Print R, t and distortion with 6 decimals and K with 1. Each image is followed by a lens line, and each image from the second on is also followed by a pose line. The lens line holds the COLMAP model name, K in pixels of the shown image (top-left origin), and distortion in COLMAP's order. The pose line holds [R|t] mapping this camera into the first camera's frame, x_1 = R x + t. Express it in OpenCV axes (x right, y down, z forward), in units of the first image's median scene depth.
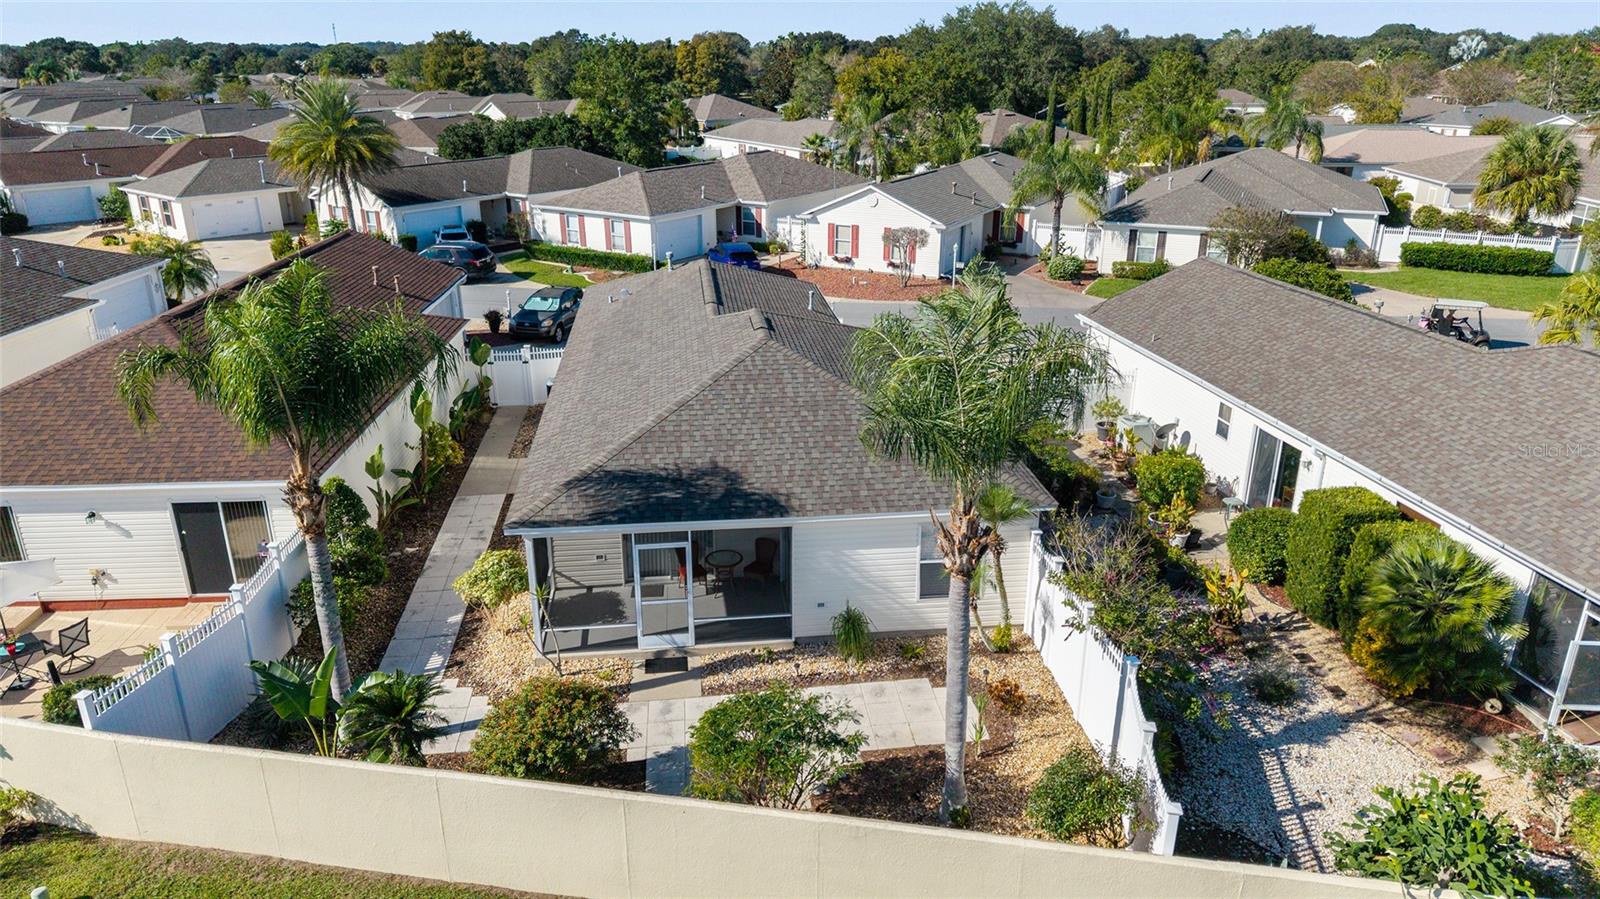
lens RADIAL K [[1054.7, 0, 800.0], [0, 1054.7, 449.5], [0, 0, 1]] dist [0.020495, -0.020259]
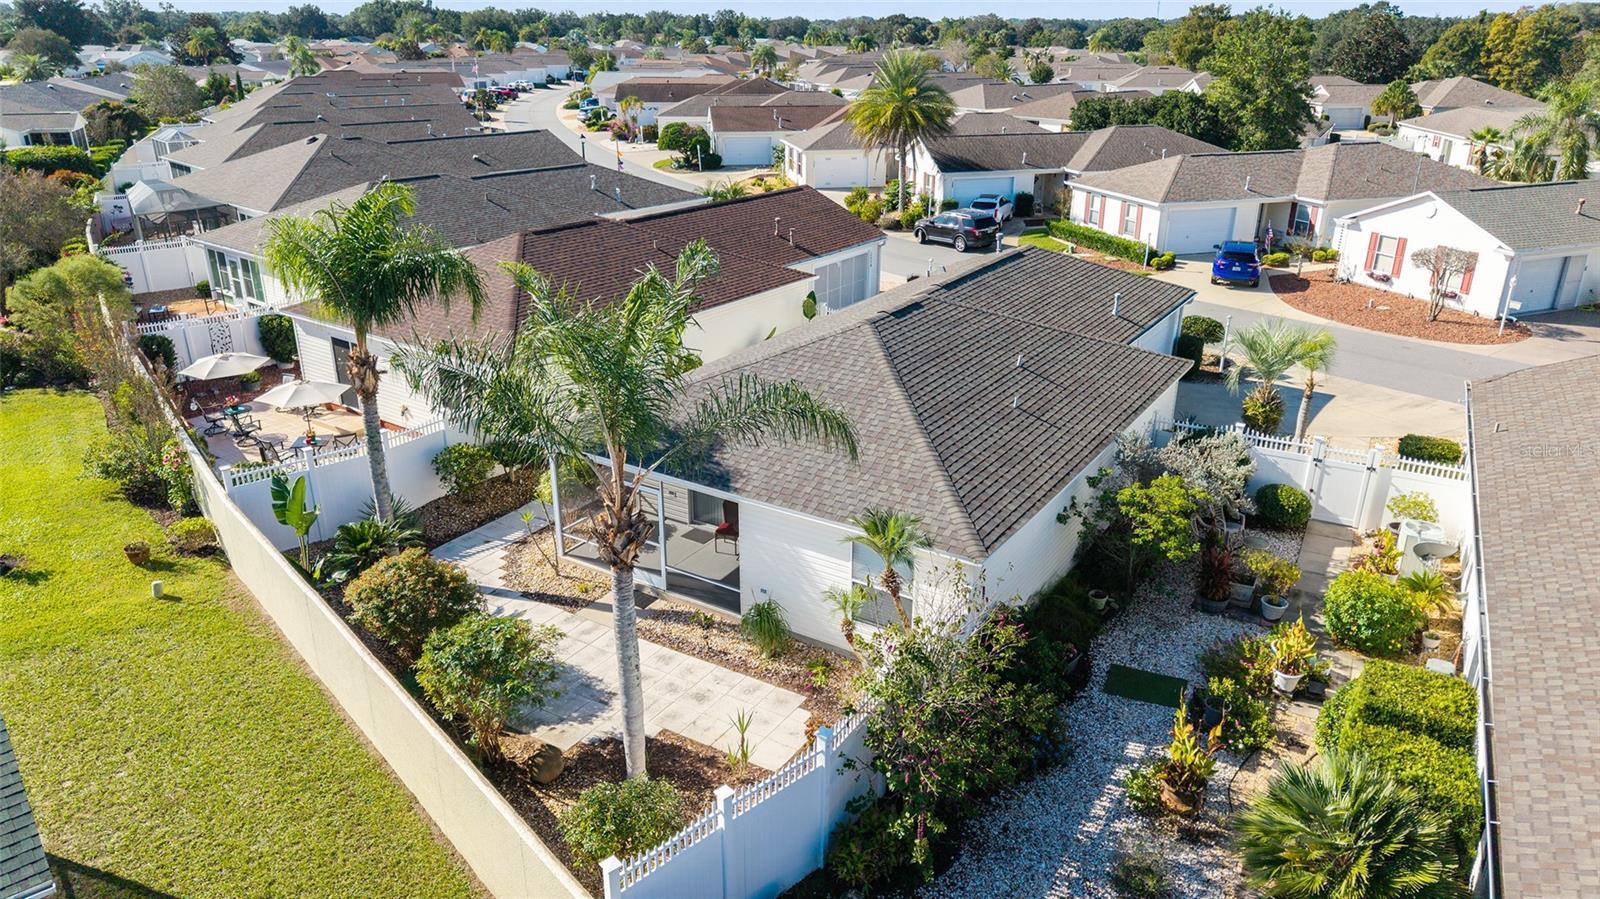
lens RADIAL K [[1051.6, 0, 800.0], [0, 1051.6, 449.5], [0, 0, 1]] dist [0.020120, -0.026722]
pose [[0.777272, 0.234728, -0.583739, 0.200339], [-0.221885, 0.970455, 0.094782, -0.027587], [0.588740, 0.055852, 0.806390, 0.076113]]
